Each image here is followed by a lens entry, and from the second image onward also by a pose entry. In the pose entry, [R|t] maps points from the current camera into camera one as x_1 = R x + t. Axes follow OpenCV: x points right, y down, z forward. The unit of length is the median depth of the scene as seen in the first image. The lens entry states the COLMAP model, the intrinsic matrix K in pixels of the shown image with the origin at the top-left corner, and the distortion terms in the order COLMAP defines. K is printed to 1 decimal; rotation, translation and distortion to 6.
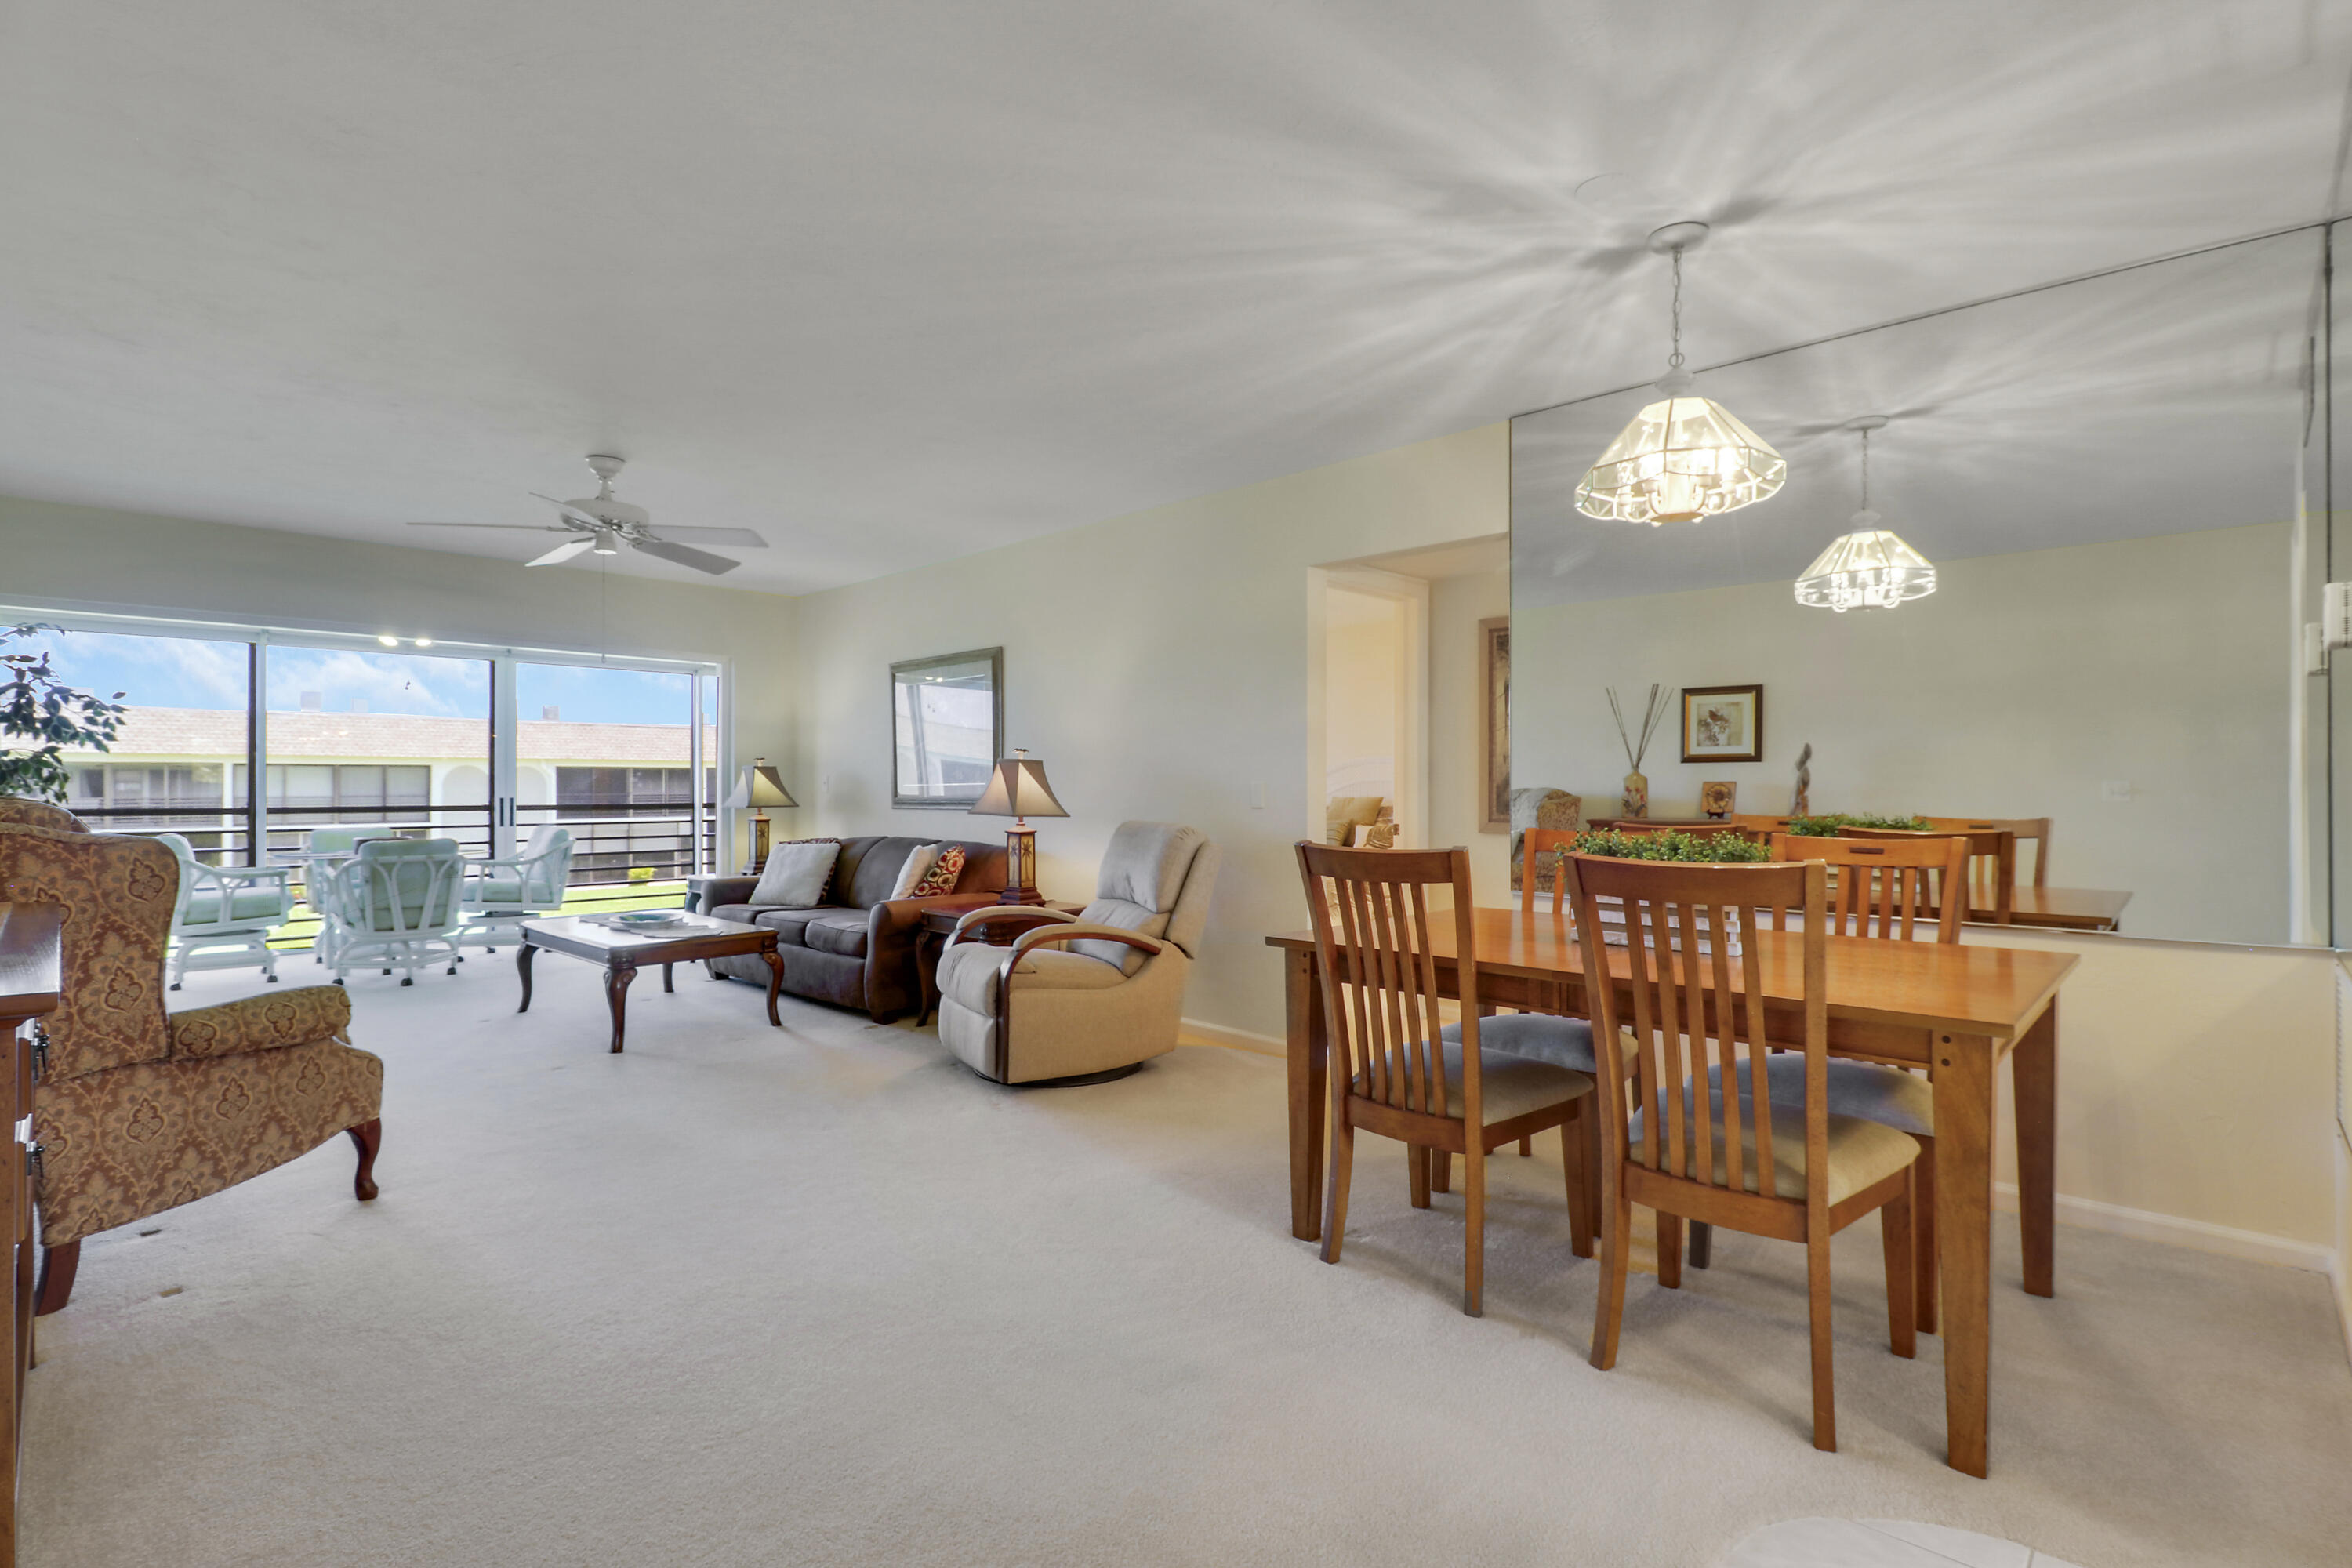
lens RADIAL K [[1118.4, 0, 1227.0], [0, 1118.4, 785.5], [0, 0, 1]] dist [-0.001270, -0.012836]
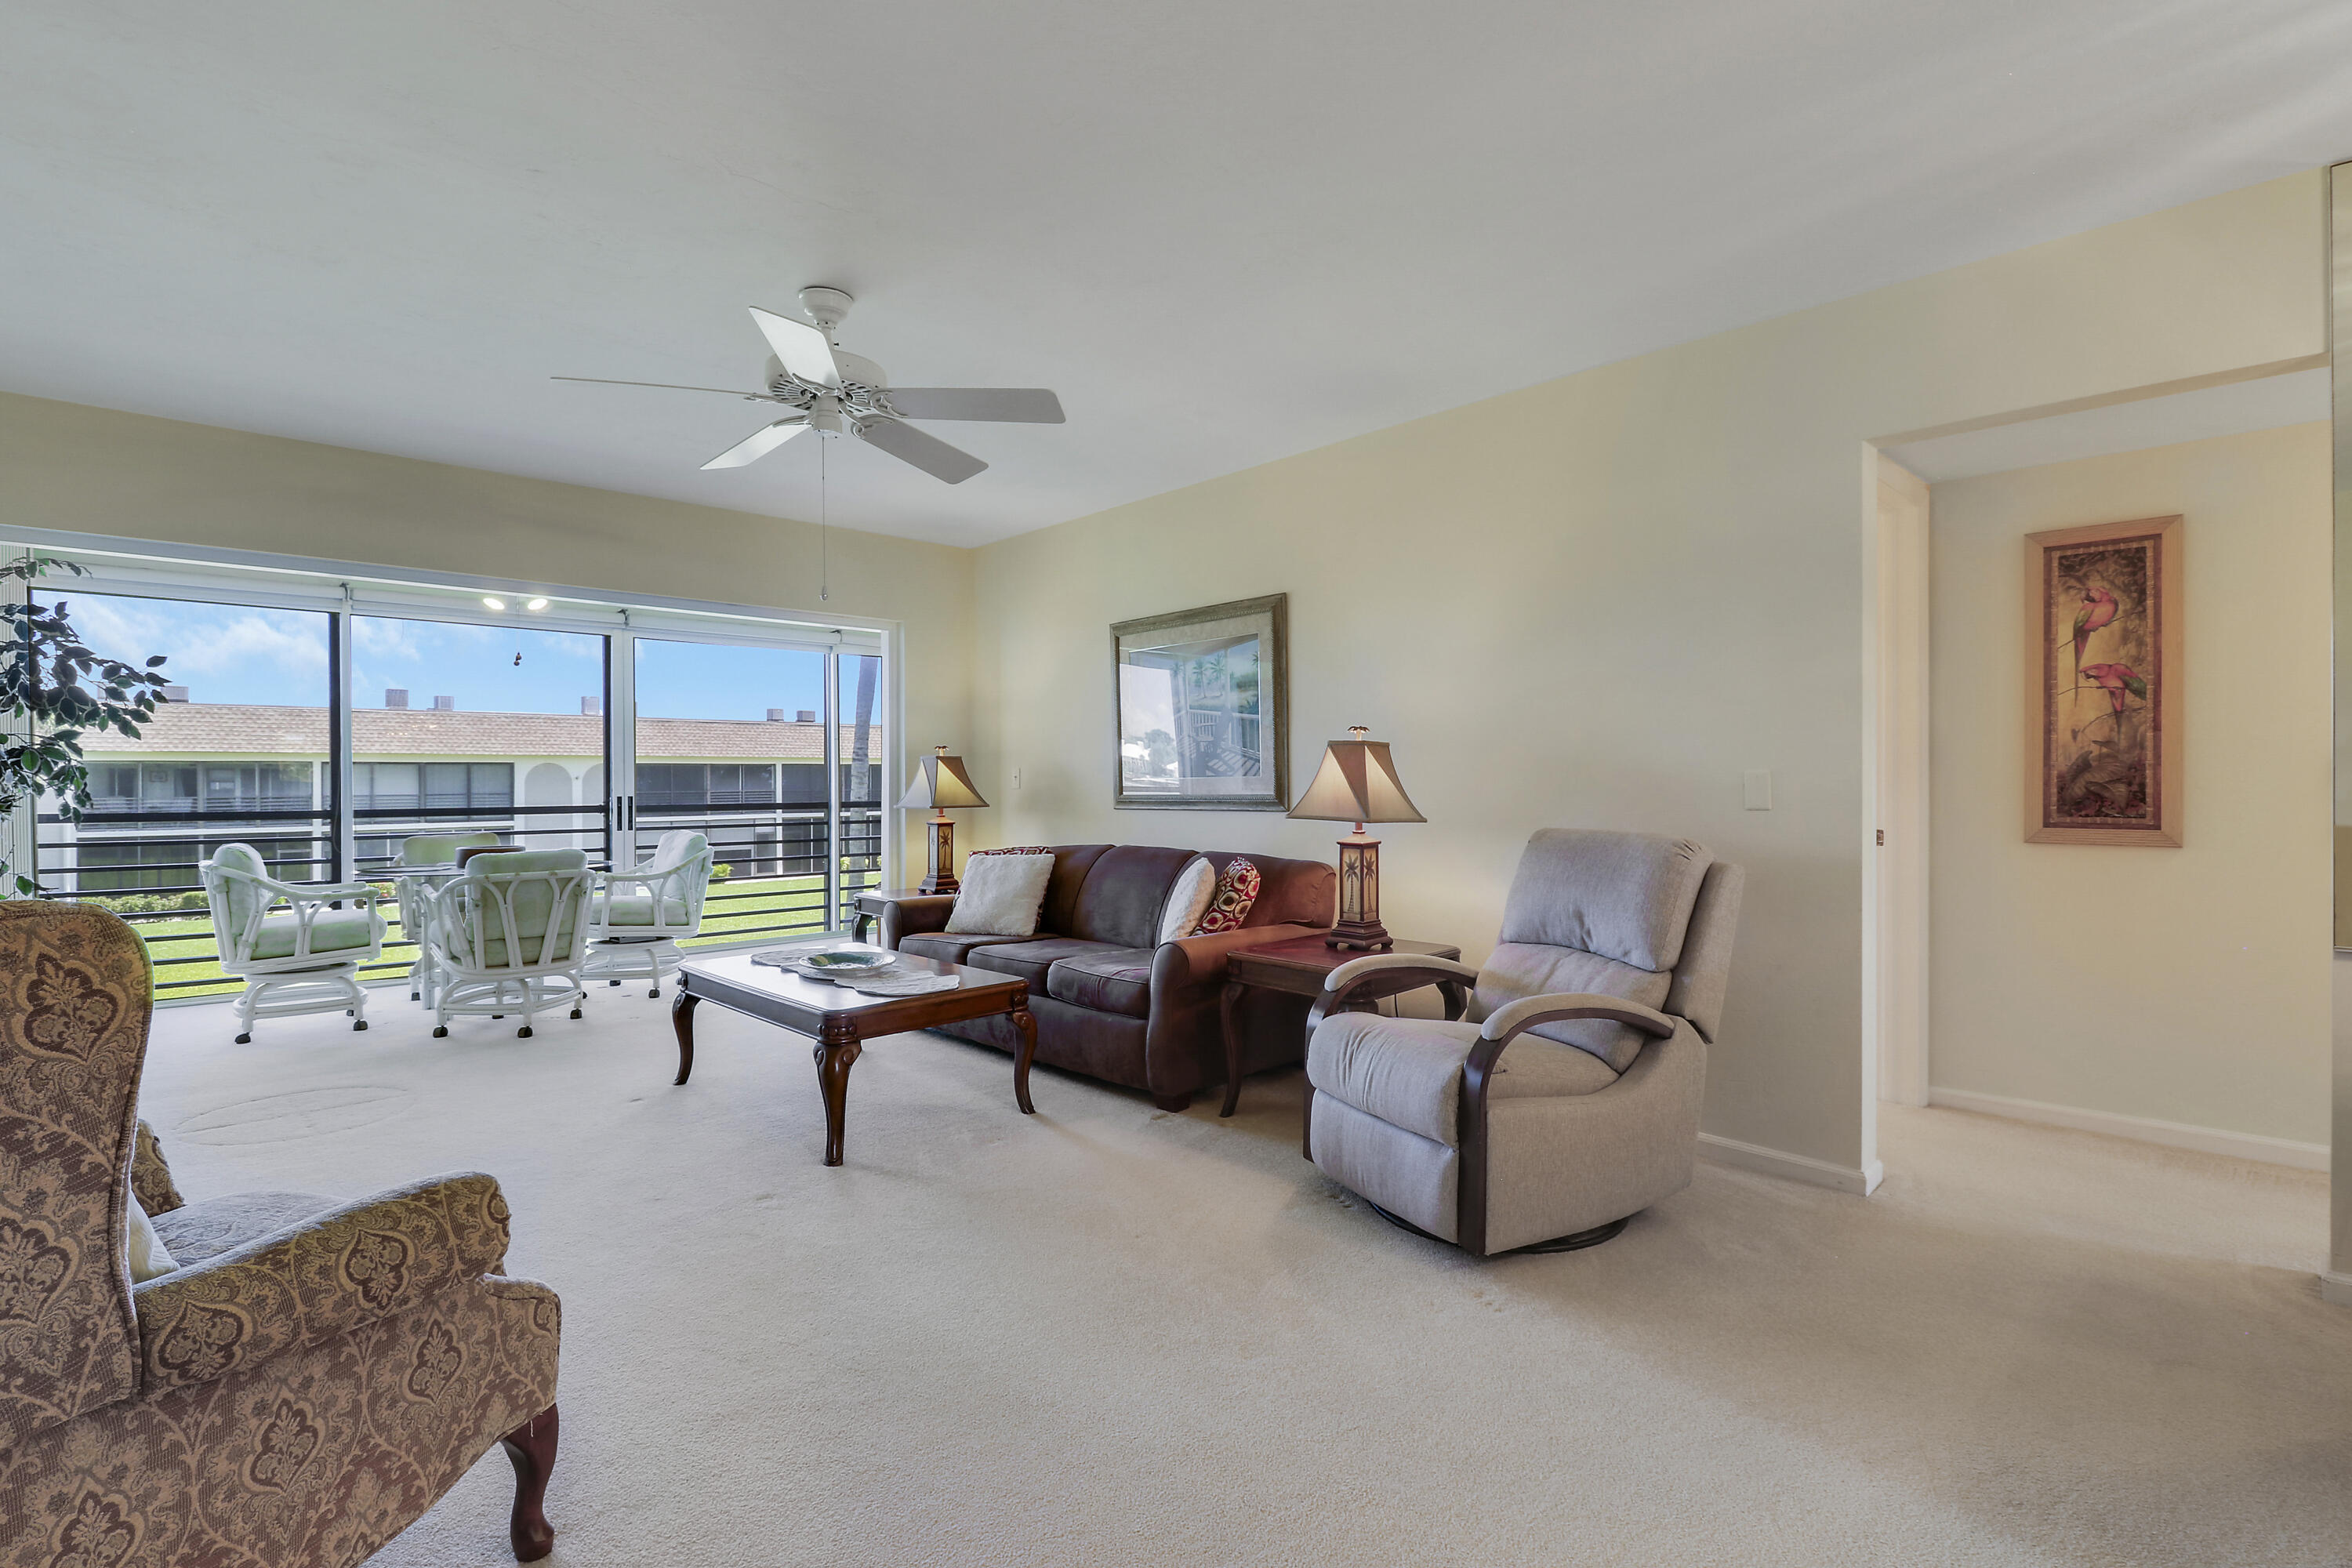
lens RADIAL K [[1118.4, 0, 1197.2], [0, 1118.4, 785.9], [0, 0, 1]] dist [-0.001270, -0.012836]
pose [[0.997824, -0.004364, -0.065785, -0.266768], [0.004700, 0.999977, 0.004950, 0.001004], [0.065762, -0.005248, 0.997822, 0.311621]]
